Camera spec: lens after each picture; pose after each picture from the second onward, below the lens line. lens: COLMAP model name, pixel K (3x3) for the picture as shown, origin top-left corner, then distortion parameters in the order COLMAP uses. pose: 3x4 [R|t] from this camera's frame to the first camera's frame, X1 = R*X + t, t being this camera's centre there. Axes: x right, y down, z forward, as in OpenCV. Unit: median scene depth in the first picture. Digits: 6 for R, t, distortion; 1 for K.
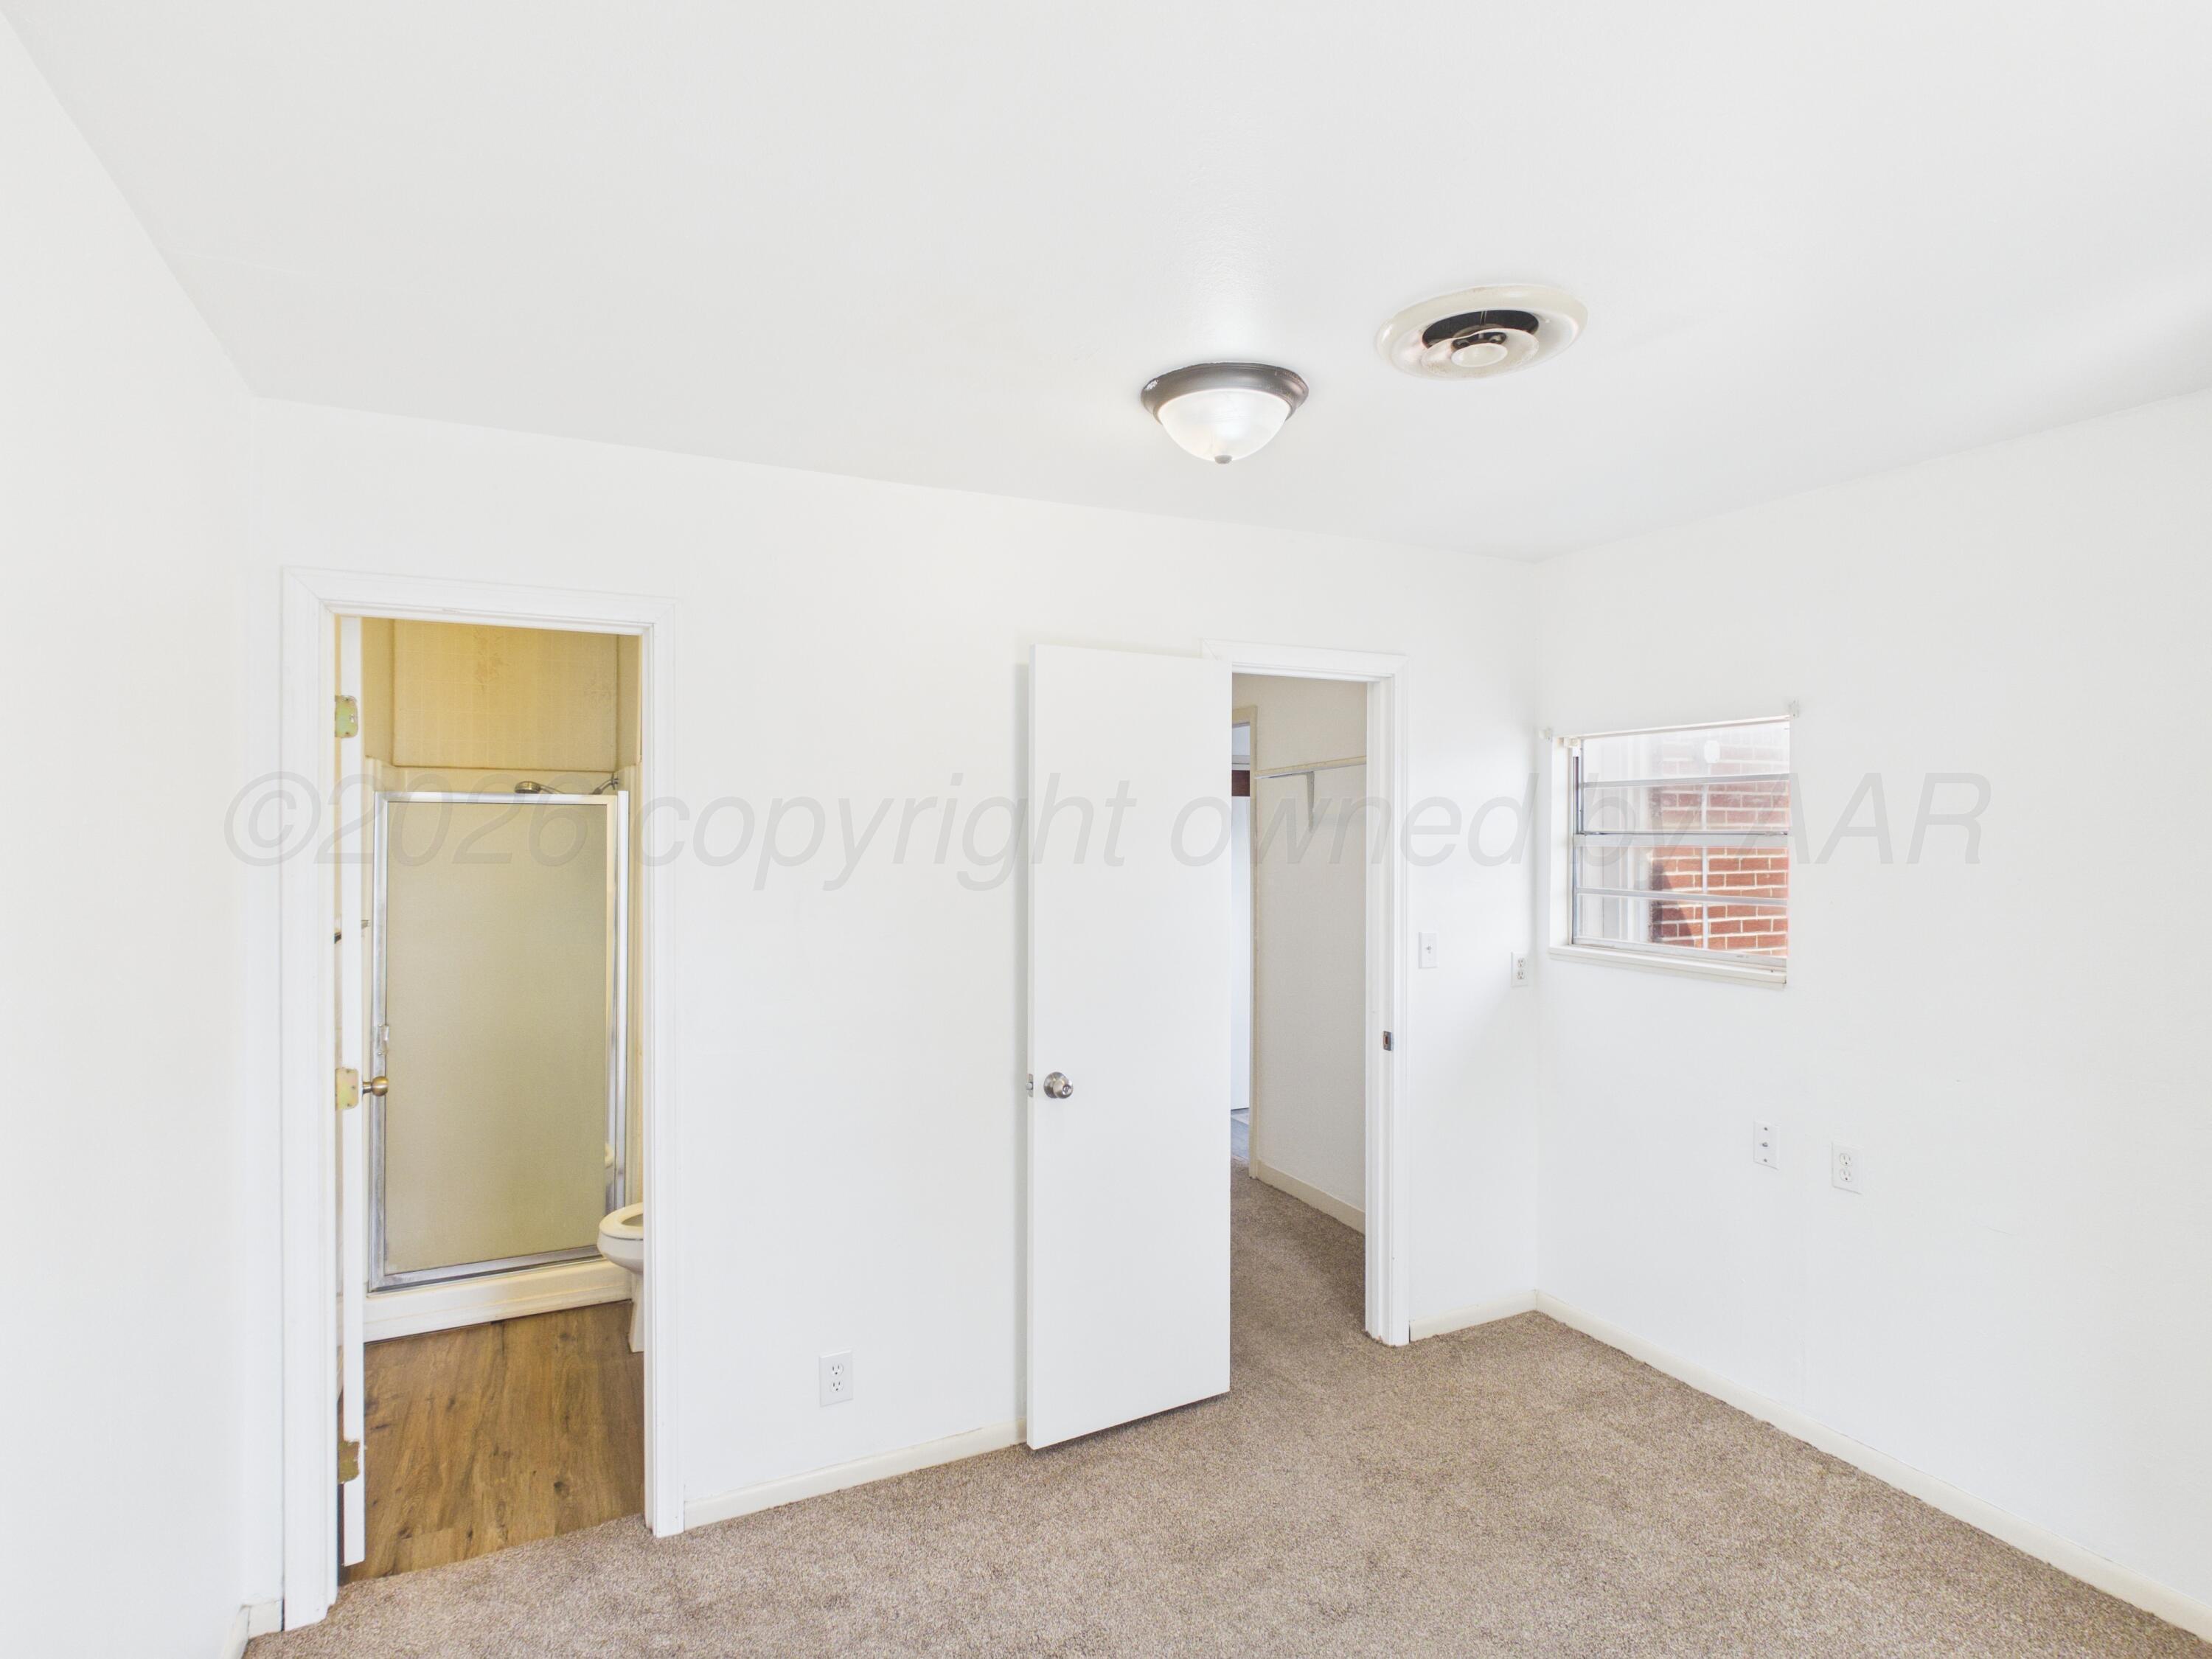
lens RADIAL K [[1154.9, 0, 1095.3], [0, 1154.9, 827.9], [0, 0, 1]] dist [-0.000975, 0.000692]
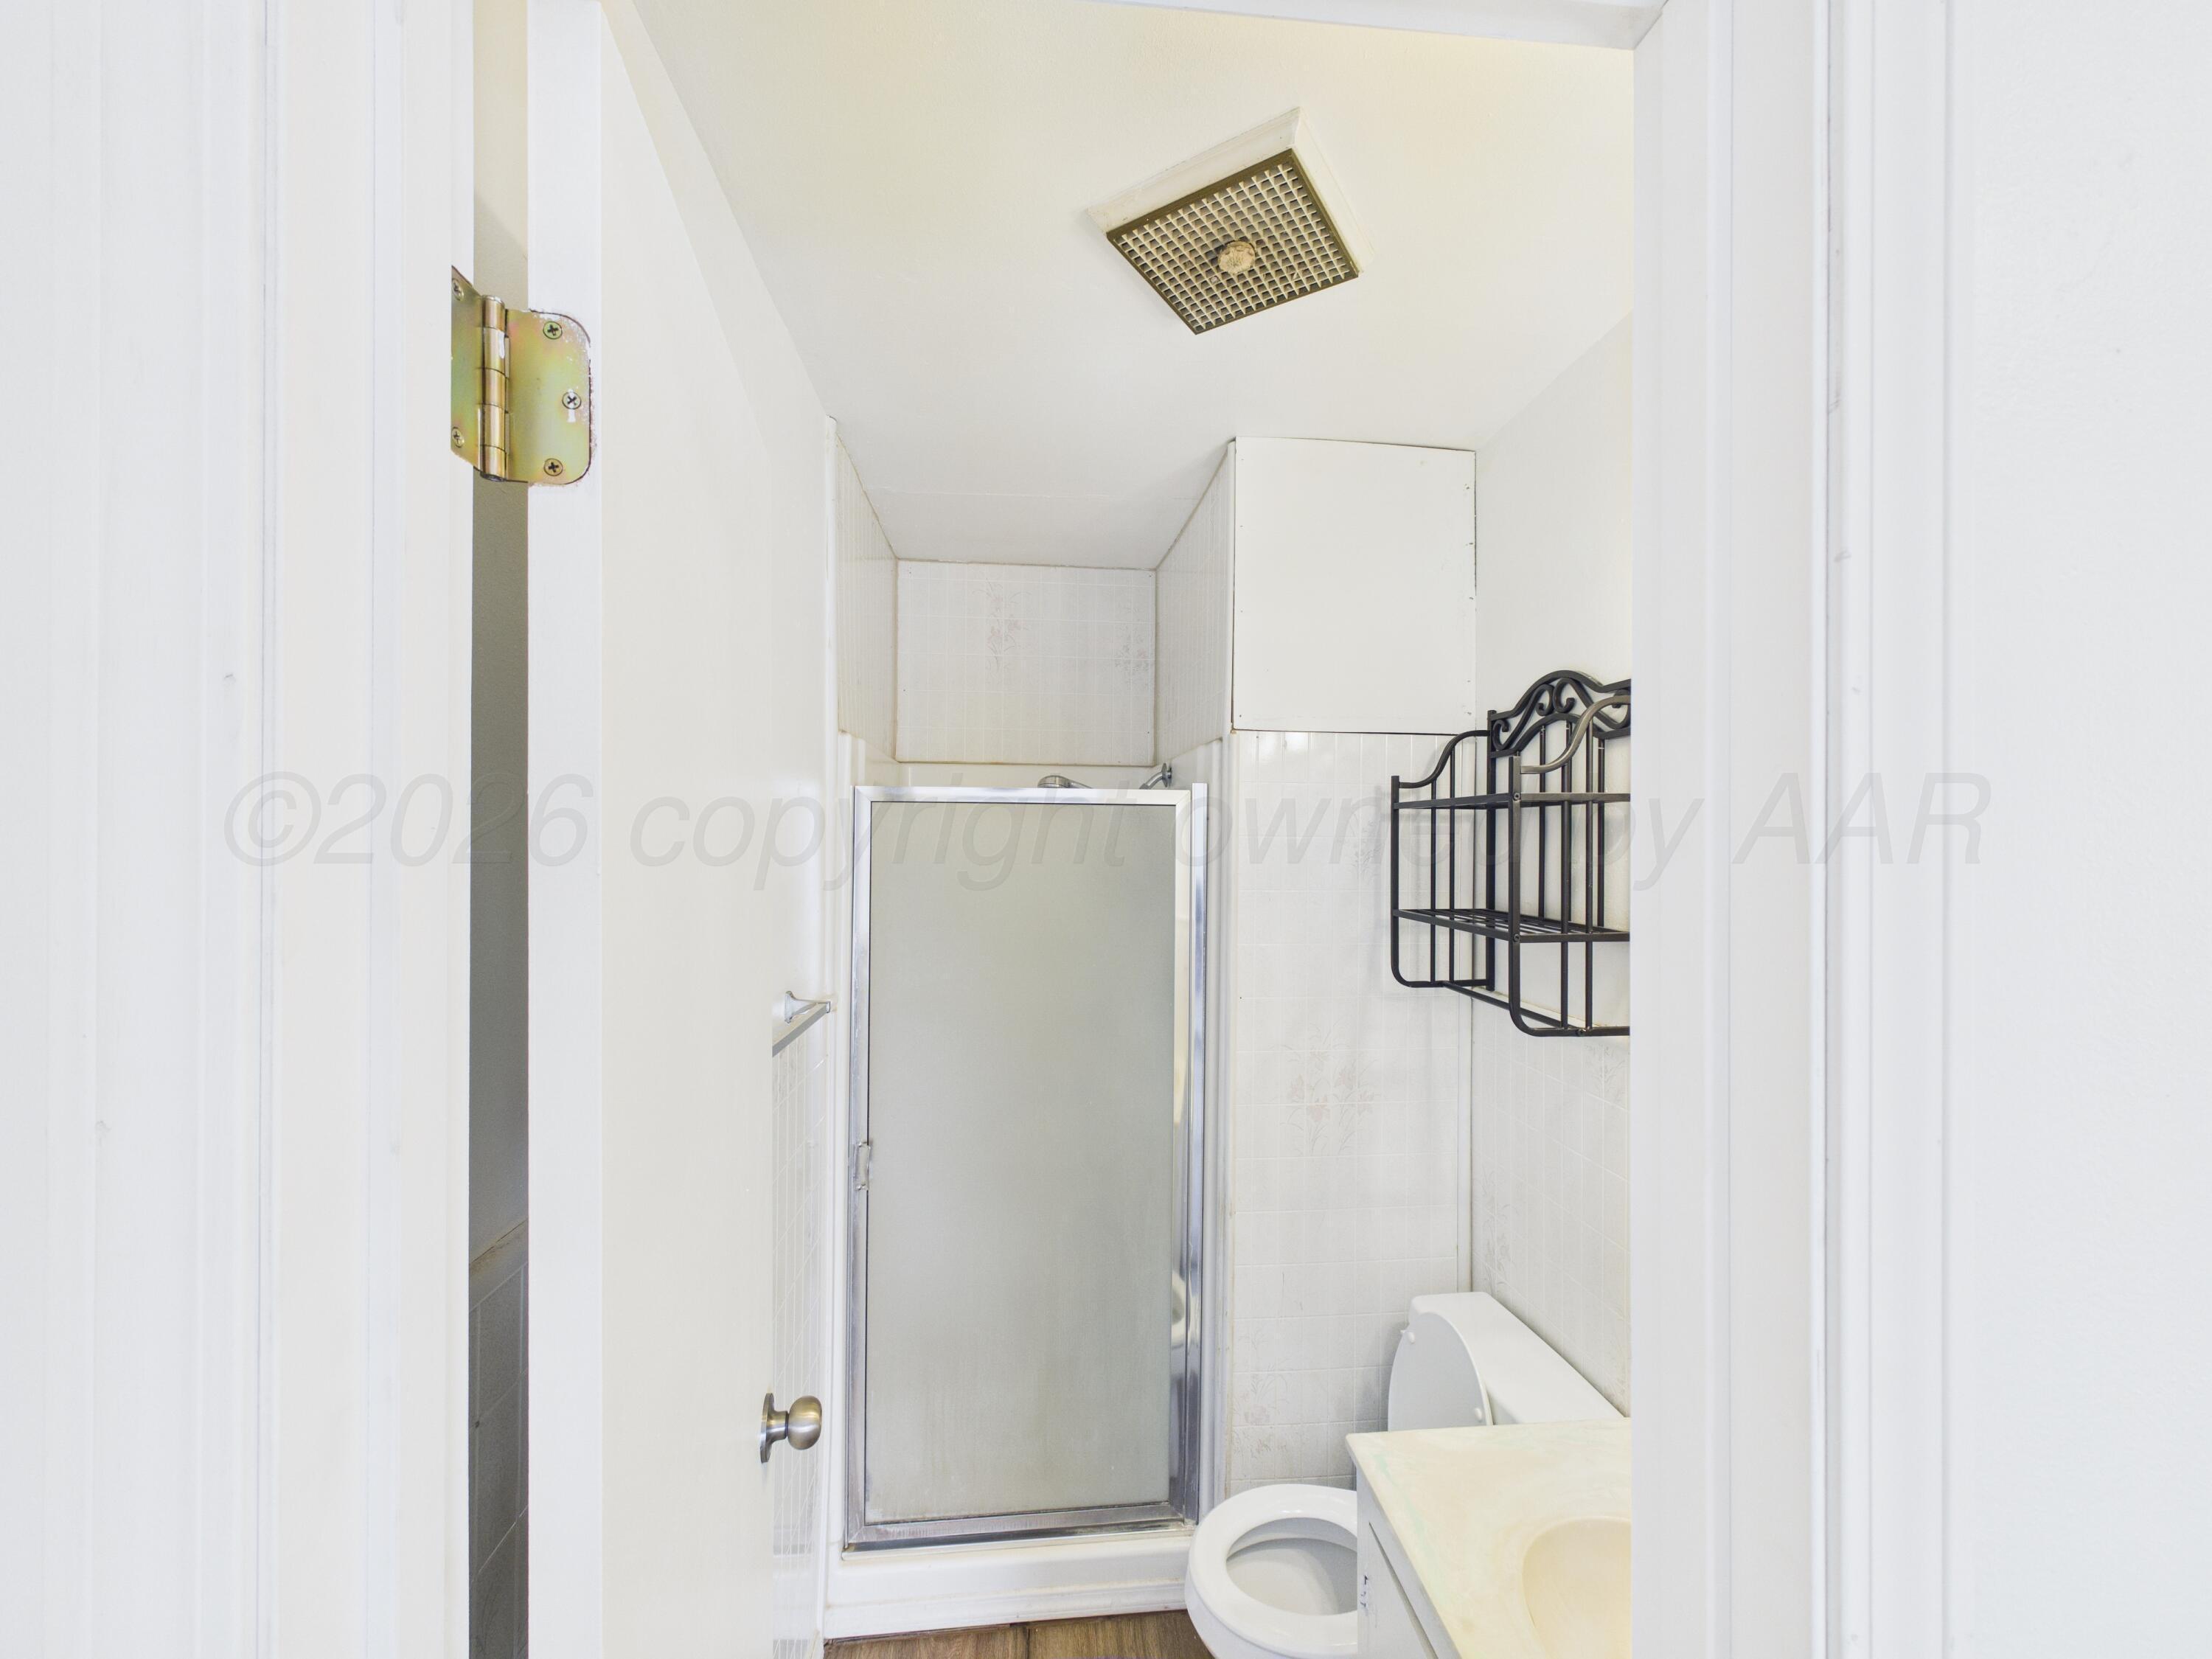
lens RADIAL K [[1154.9, 0, 1108.9], [0, 1154.9, 833.3], [0, 0, 1]] dist [-0.000975, 0.000692]
pose [[0.926211, -0.001264, -0.377004, -0.228690], [-0.000746, 0.999986, -0.005187, -0.001303], [0.377005, 0.005086, 0.926197, 0.421298]]
